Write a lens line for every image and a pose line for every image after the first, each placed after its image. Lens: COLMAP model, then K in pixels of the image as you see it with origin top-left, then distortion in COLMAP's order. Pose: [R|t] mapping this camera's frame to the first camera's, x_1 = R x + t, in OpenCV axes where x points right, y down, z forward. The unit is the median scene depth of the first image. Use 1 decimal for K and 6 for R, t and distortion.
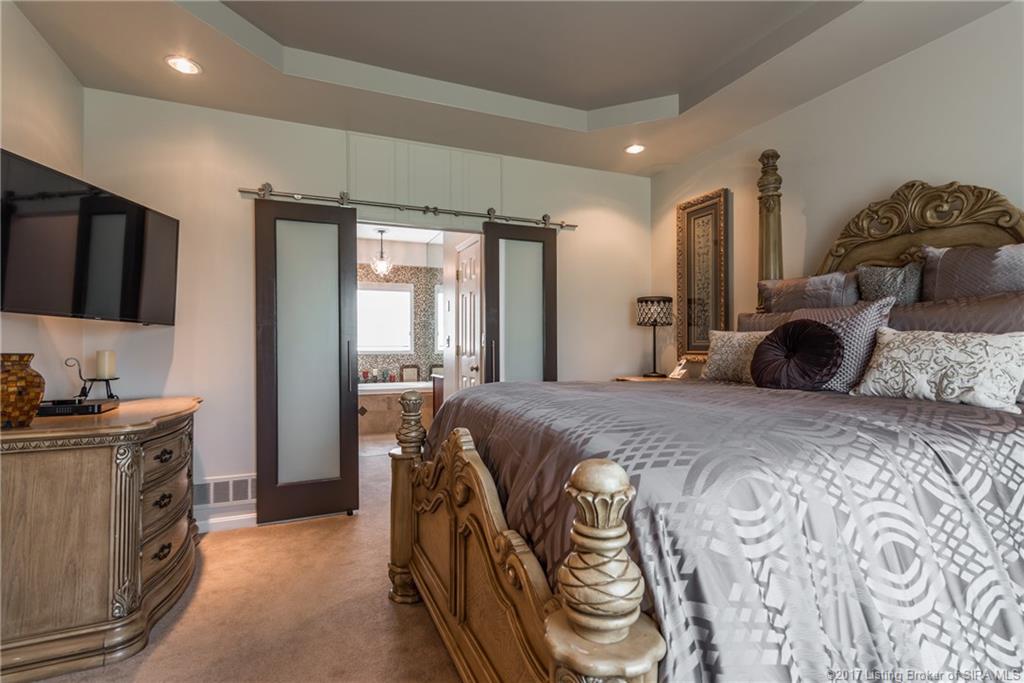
lens RADIAL K [[483.5, 0, 510.8], [0, 483.5, 338.5], [0, 0, 1]] dist [0.001040, 0.000017]
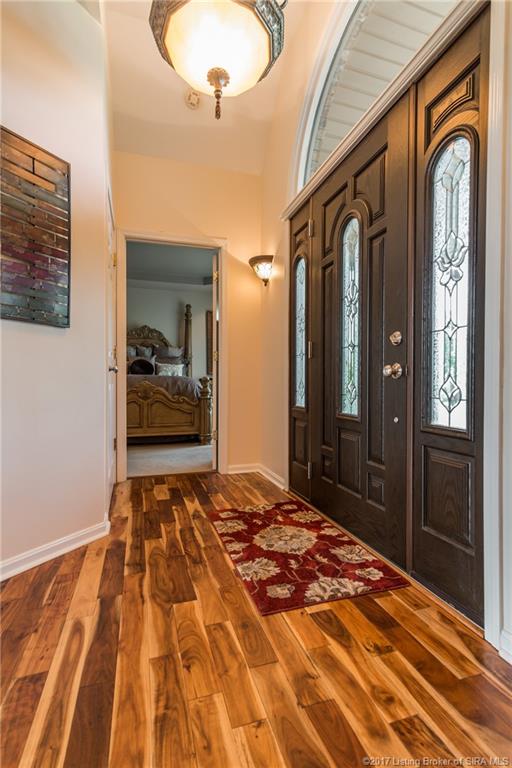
lens RADIAL K [[362.6, 0, 259.2], [0, 362.6, 387.5], [0, 0, 1]] dist [0.001040, 0.000017]
pose [[0.094731, -0.013848, 0.995407, -1.470732], [-0.022311, 0.999623, 0.016030, 0.080158], [-0.995253, -0.023727, 0.094386, -0.142224]]
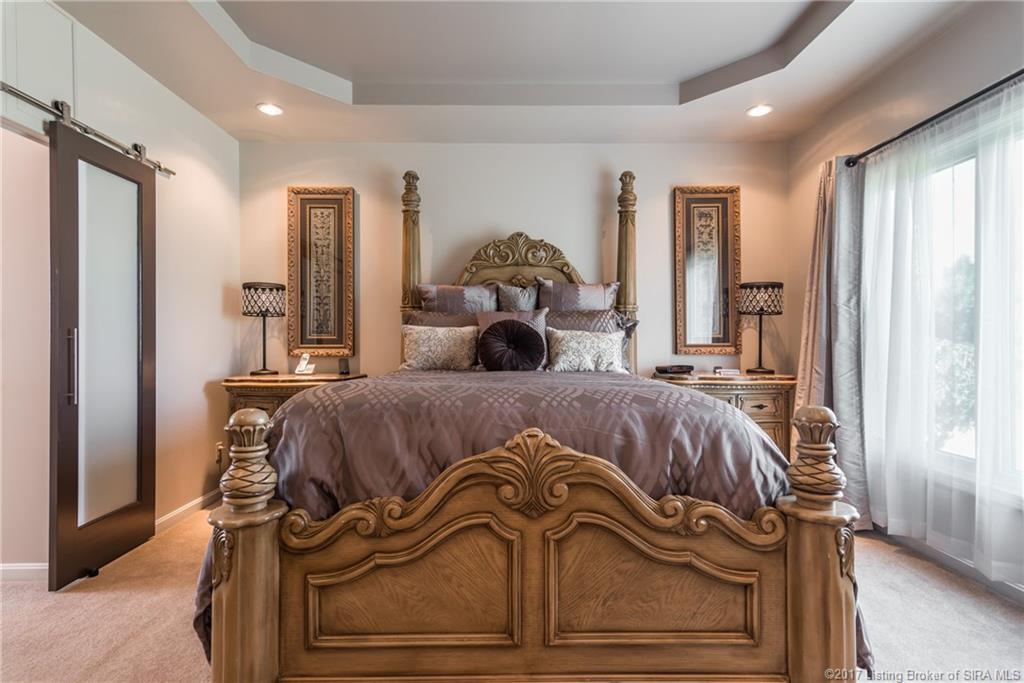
lens RADIAL K [[483.5, 0, 510.8], [0, 483.5, 338.5], [0, 0, 1]] dist [0.001040, 0.000017]
pose [[0.387724, 0.007542, 0.921745, -0.432378], [-0.016176, 0.999868, -0.001377, 0.010107], [-0.921634, -0.014376, 0.387795, 0.317924]]
